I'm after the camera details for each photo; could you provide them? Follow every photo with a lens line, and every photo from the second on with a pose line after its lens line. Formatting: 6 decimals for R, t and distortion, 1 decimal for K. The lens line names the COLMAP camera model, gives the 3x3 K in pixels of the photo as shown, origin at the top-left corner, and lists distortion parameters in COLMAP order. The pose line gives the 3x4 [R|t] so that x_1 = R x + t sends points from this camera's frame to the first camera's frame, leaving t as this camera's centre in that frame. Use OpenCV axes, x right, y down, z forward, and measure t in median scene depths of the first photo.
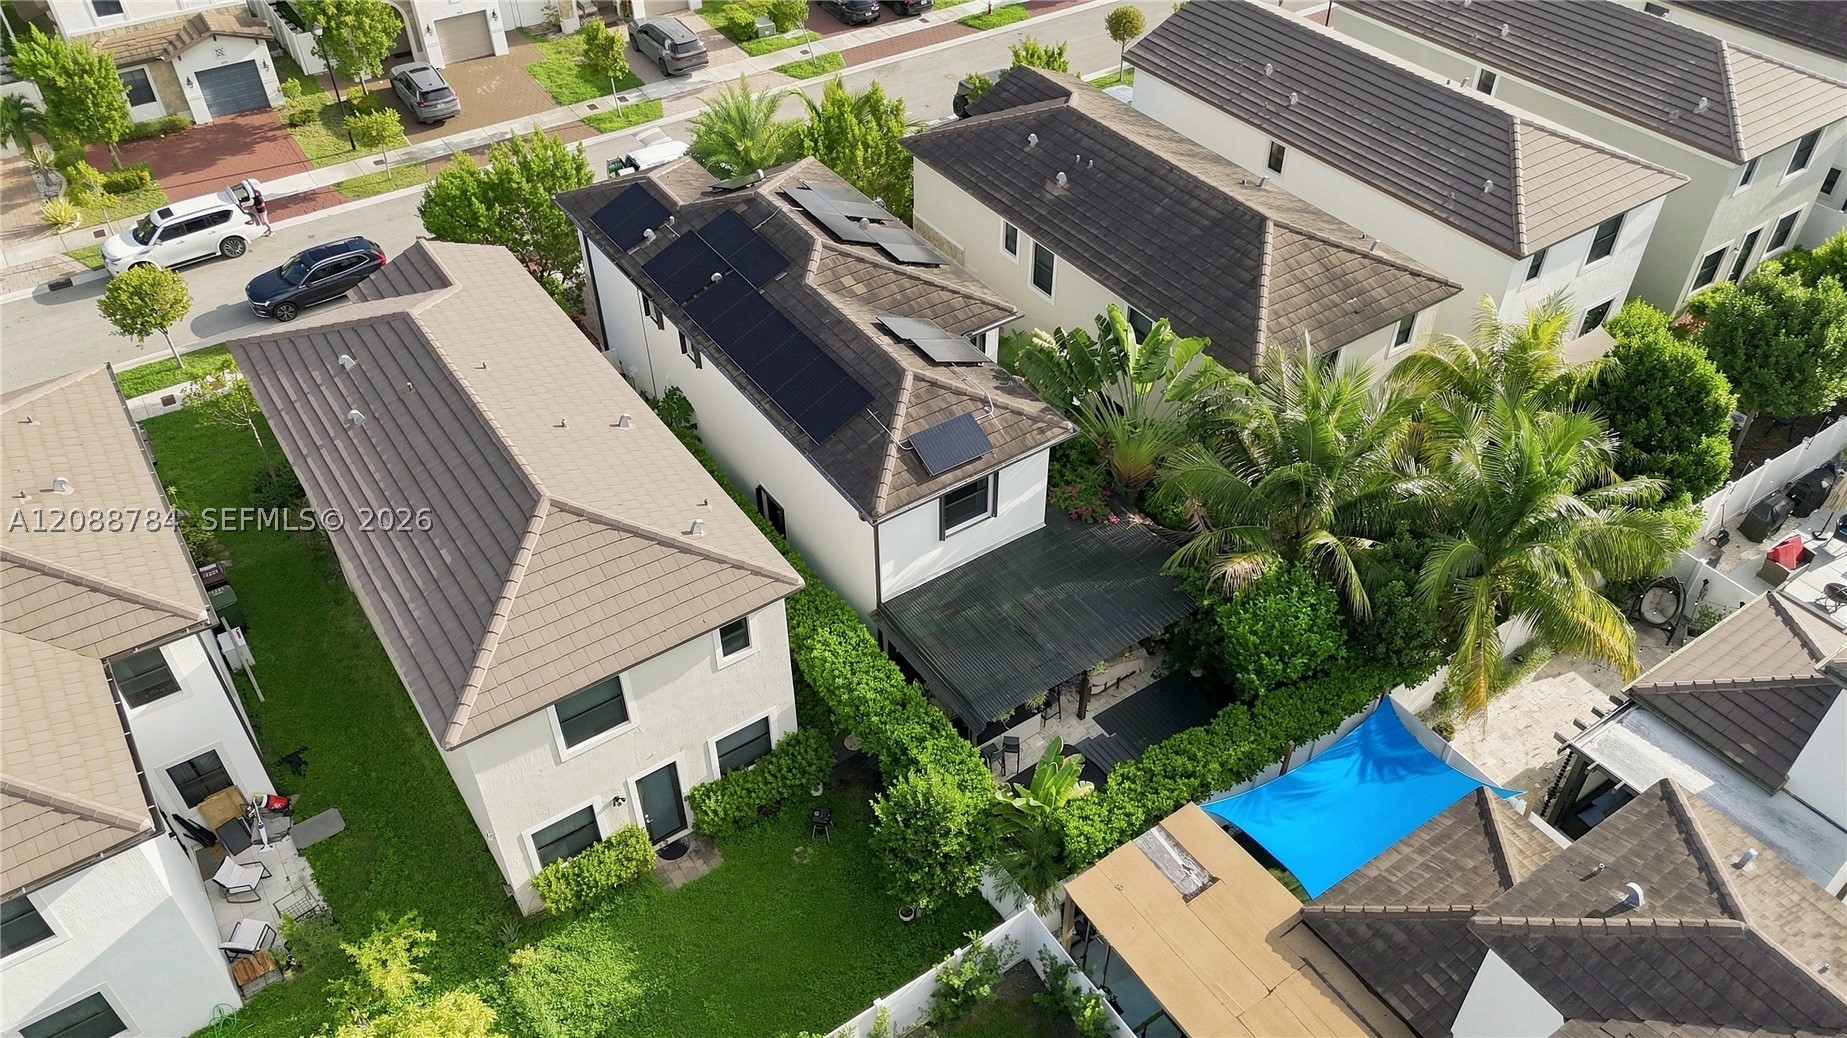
lens RADIAL K [[1359.6, 0, 929.2], [0, 1359.6, 514.4], [0, 0, 1]] dist [0.072053, -0.054662]
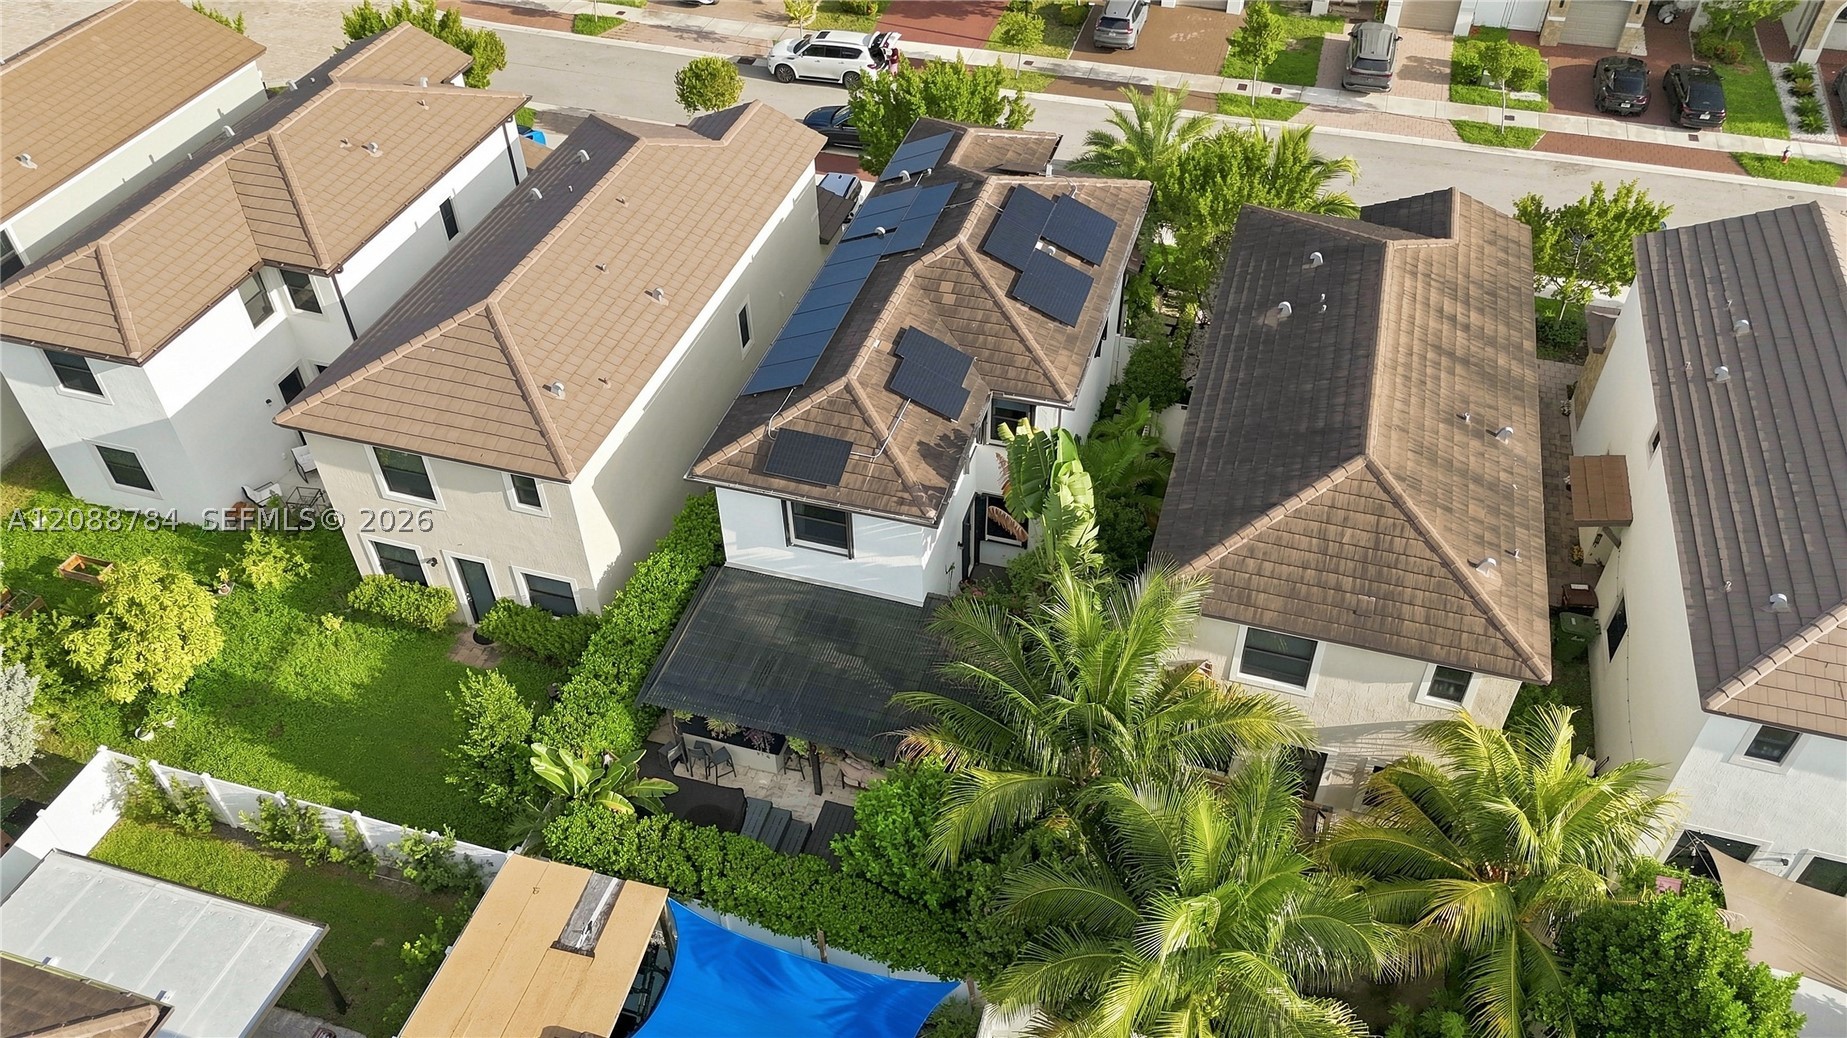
lens RADIAL K [[1359.6, 0, 921.1], [0, 1359.6, 512.7], [0, 0, 1]] dist [0.072053, -0.054662]
pose [[0.632086, 0.522332, -0.572396, 0.504865], [-0.505801, 0.837717, 0.205901, -0.204260], [0.587054, 0.159371, 0.793705, 0.230305]]
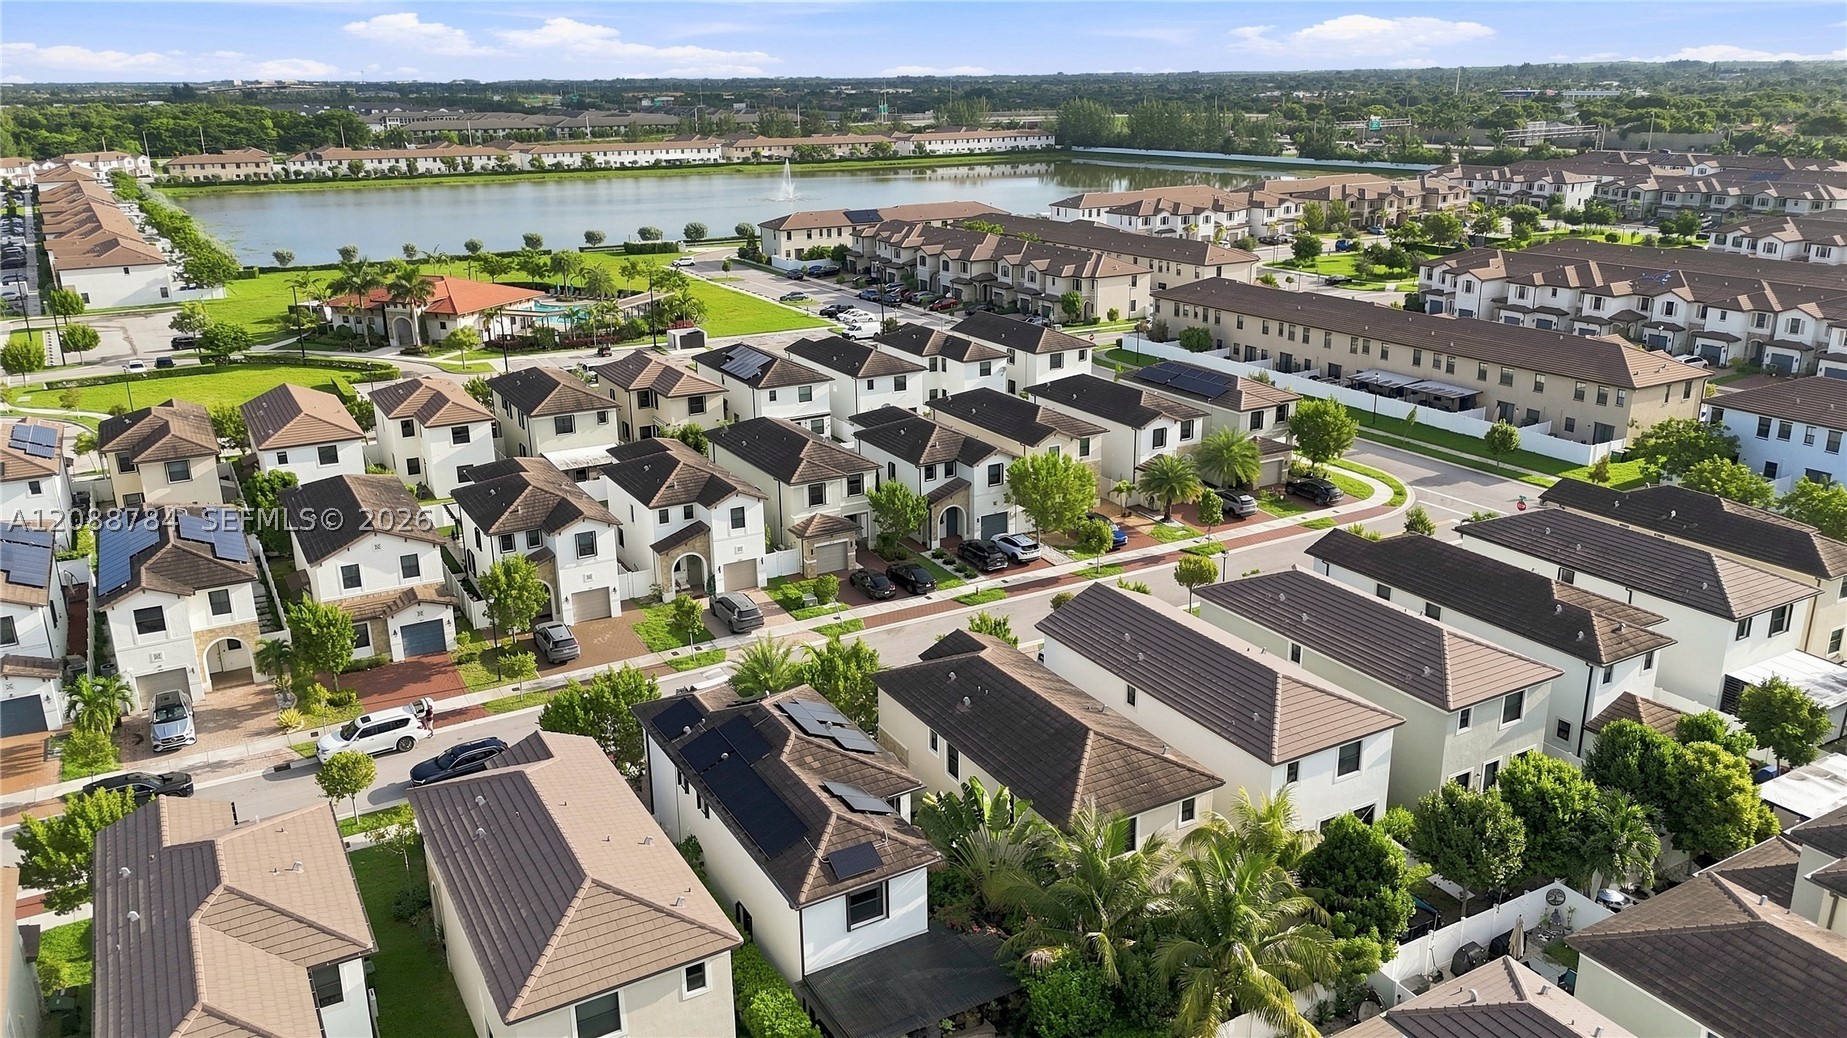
lens RADIAL K [[1359.6, 0, 926.2], [0, 1359.6, 507.3], [0, 0, 1]] dist [0.072053, -0.054662]
pose [[0.996985, 0.016406, -0.075842, 0.163339], [-0.045204, 0.917215, -0.395819, 0.149326], [0.063069, 0.398054, 0.915192, -0.443881]]
